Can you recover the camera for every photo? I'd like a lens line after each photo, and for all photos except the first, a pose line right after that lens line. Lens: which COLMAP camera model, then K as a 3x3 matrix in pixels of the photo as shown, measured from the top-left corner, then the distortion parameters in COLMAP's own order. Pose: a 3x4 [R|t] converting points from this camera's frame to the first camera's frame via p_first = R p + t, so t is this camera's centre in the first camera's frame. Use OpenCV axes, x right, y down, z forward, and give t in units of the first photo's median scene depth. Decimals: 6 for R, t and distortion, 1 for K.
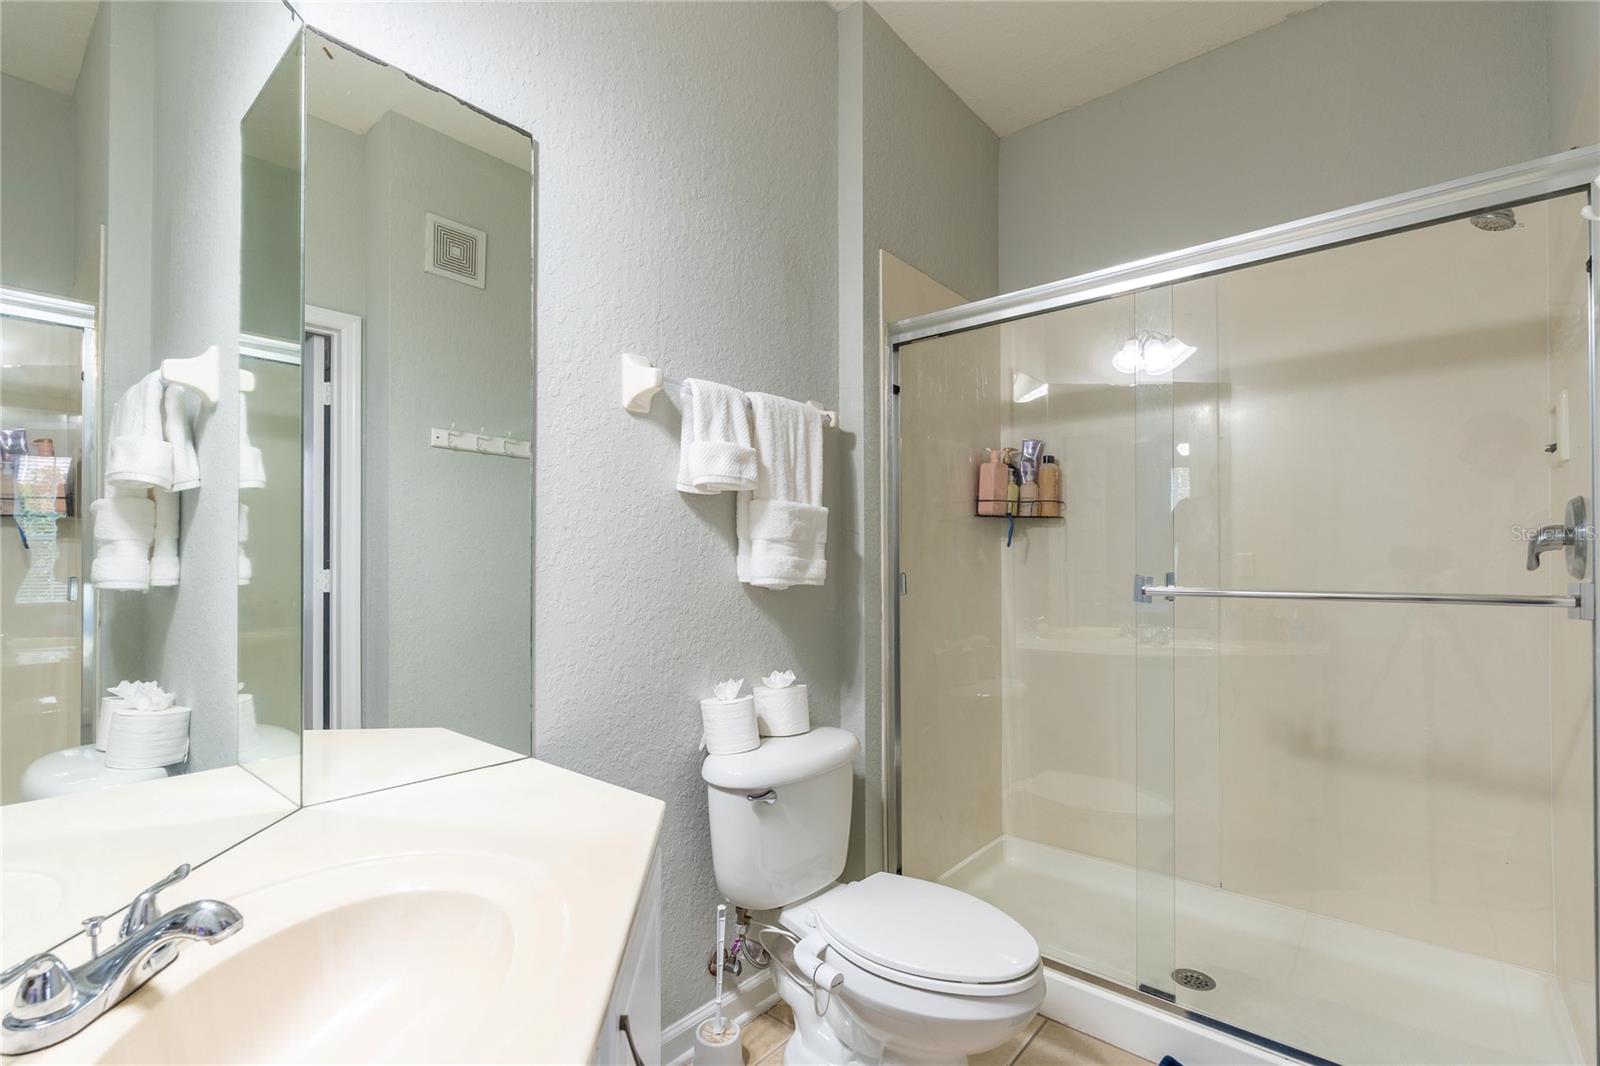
lens RADIAL K [[725.3, 0, 803.2], [0, 725.3, 556.6], [0, 0, 1]] dist [-0.000754, 0.000075]
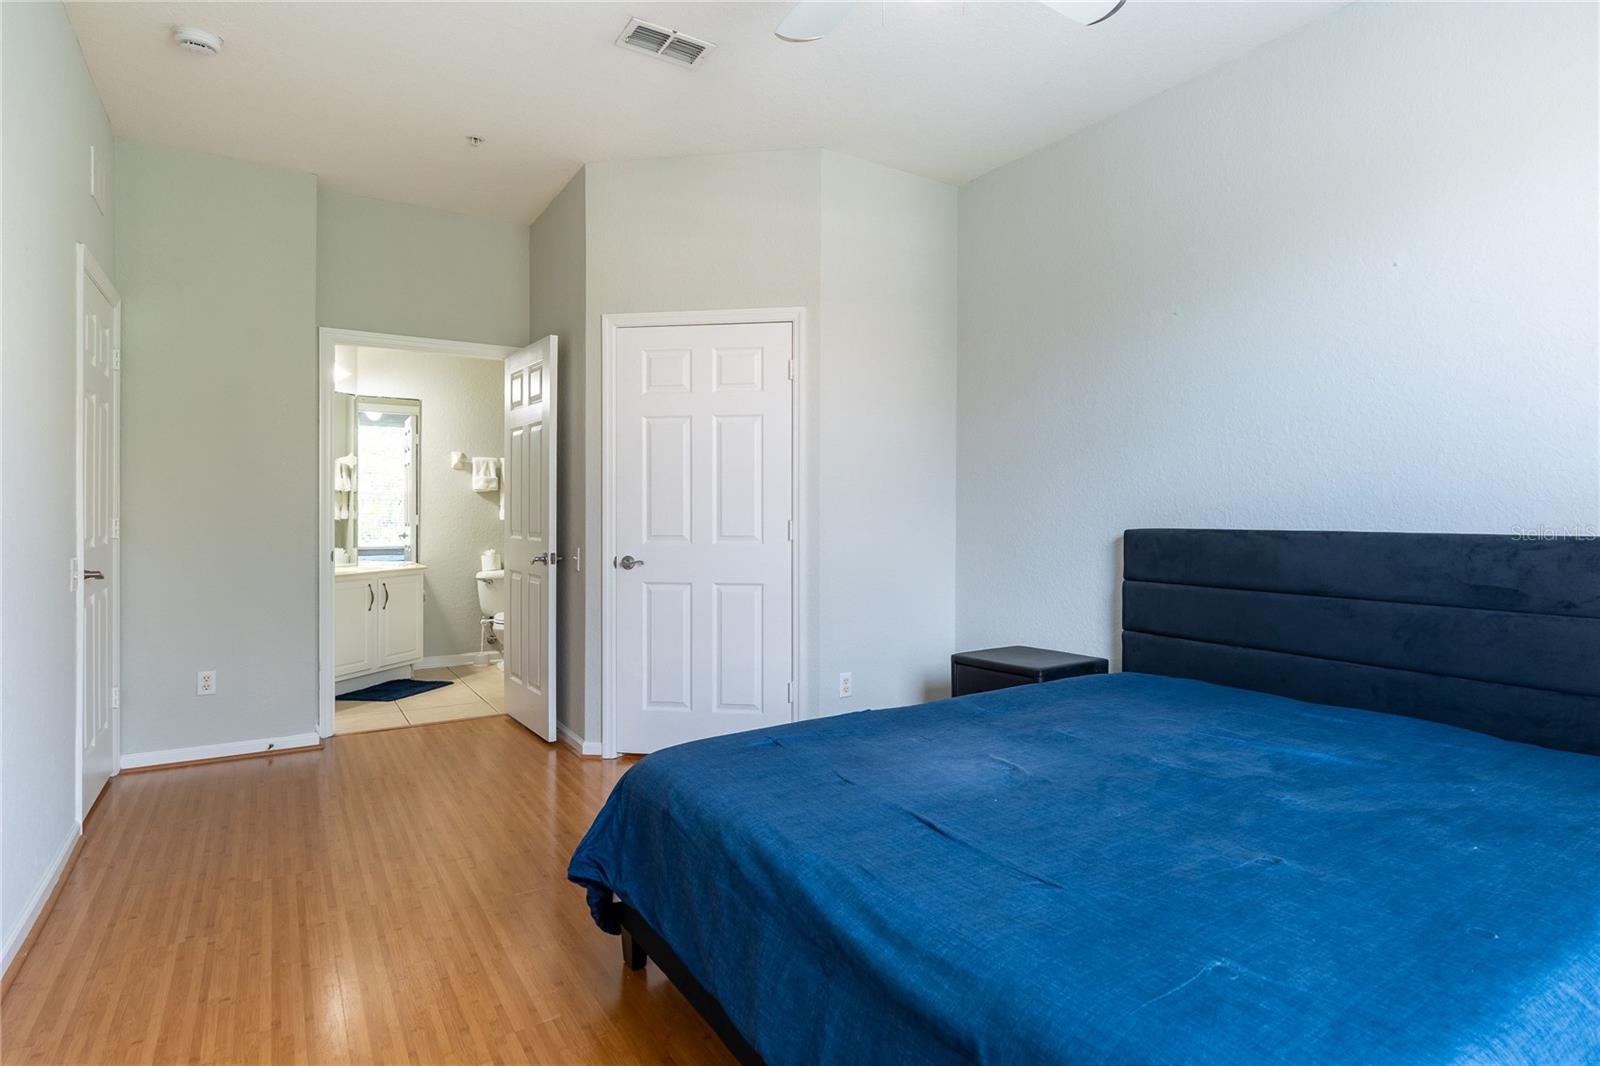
lens RADIAL K [[759.9, 0, 847.4], [0, 759.9, 517.5], [0, 0, 1]] dist [-0.000065, 0.001064]
pose [[0.975778, 0.005456, -0.218695, 2.088386], [-0.003063, 0.999932, 0.011278, -0.012816], [0.218742, -0.010335, 0.975728, -1.859265]]
